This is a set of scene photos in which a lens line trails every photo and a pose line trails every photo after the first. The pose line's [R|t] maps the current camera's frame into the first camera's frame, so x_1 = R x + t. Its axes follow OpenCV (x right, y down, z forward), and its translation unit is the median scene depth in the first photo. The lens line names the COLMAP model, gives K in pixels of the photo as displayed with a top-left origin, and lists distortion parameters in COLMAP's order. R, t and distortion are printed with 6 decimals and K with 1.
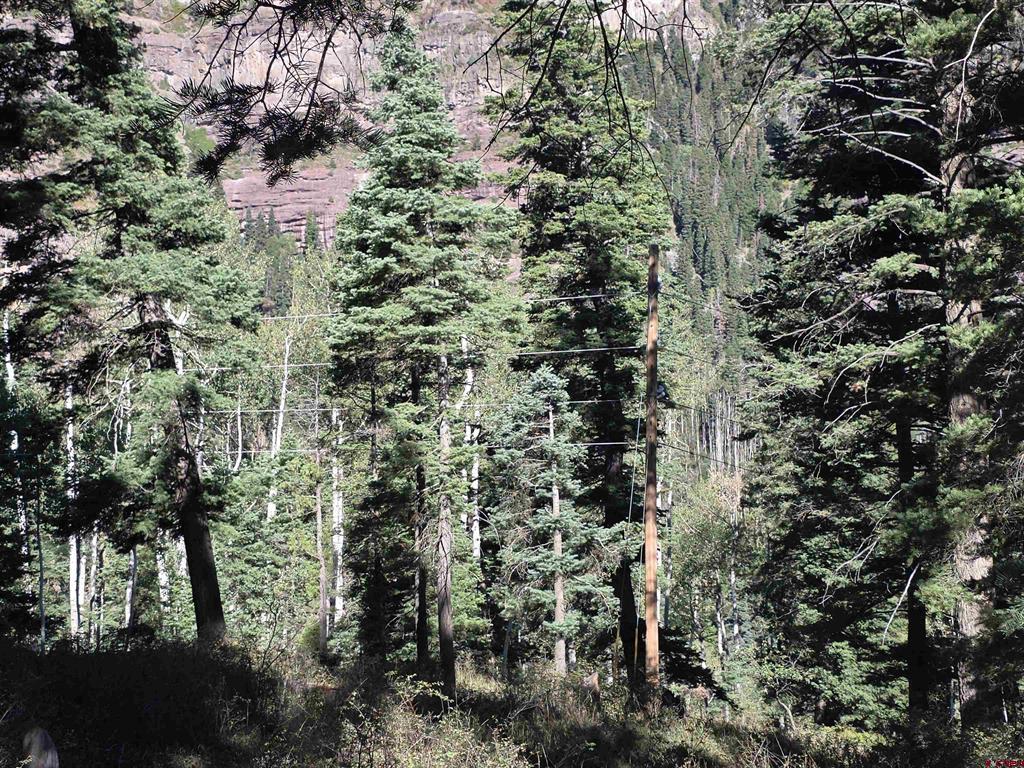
lens RADIAL K [[1835.7, 0, 509.3], [0, 1835.7, 386.9], [0, 0, 1]] dist [0.379769, 0.000000]
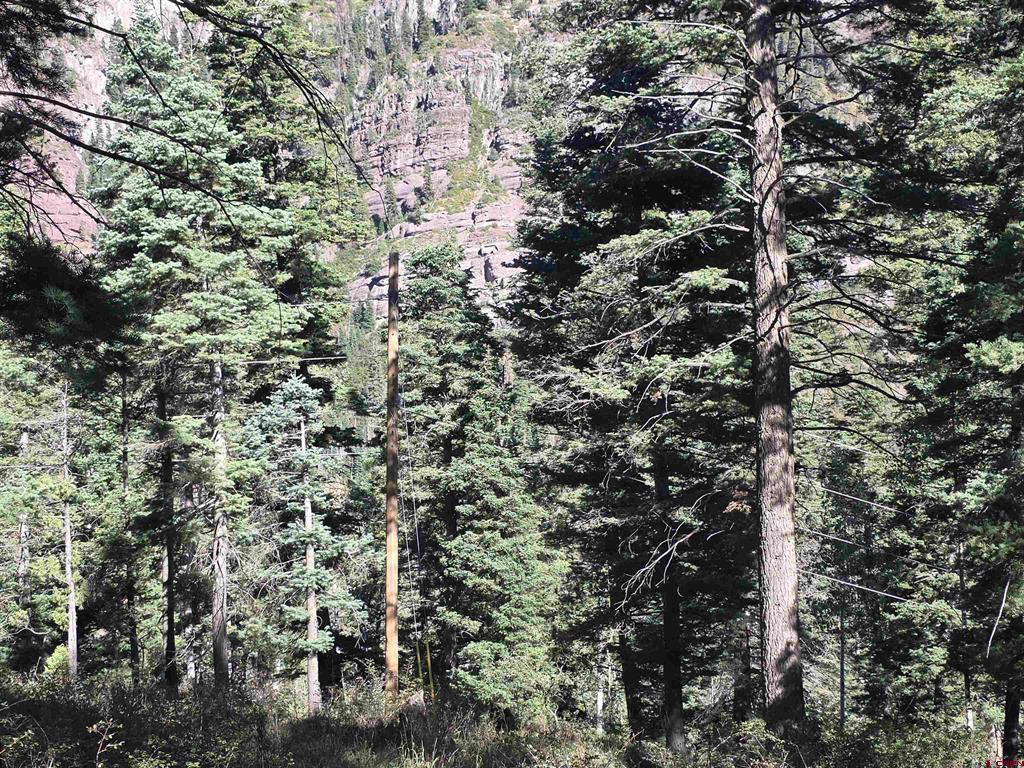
lens RADIAL K [[1835.7, 0, 512.1], [0, 1835.7, 380.7], [0, 0, 1]] dist [0.379769, 0.000000]
pose [[0.973213, -0.002259, 0.229896, -0.113064], [0.003608, 0.999979, -0.005450, -0.003366], [-0.229879, 0.006134, 0.973200, 0.029956]]
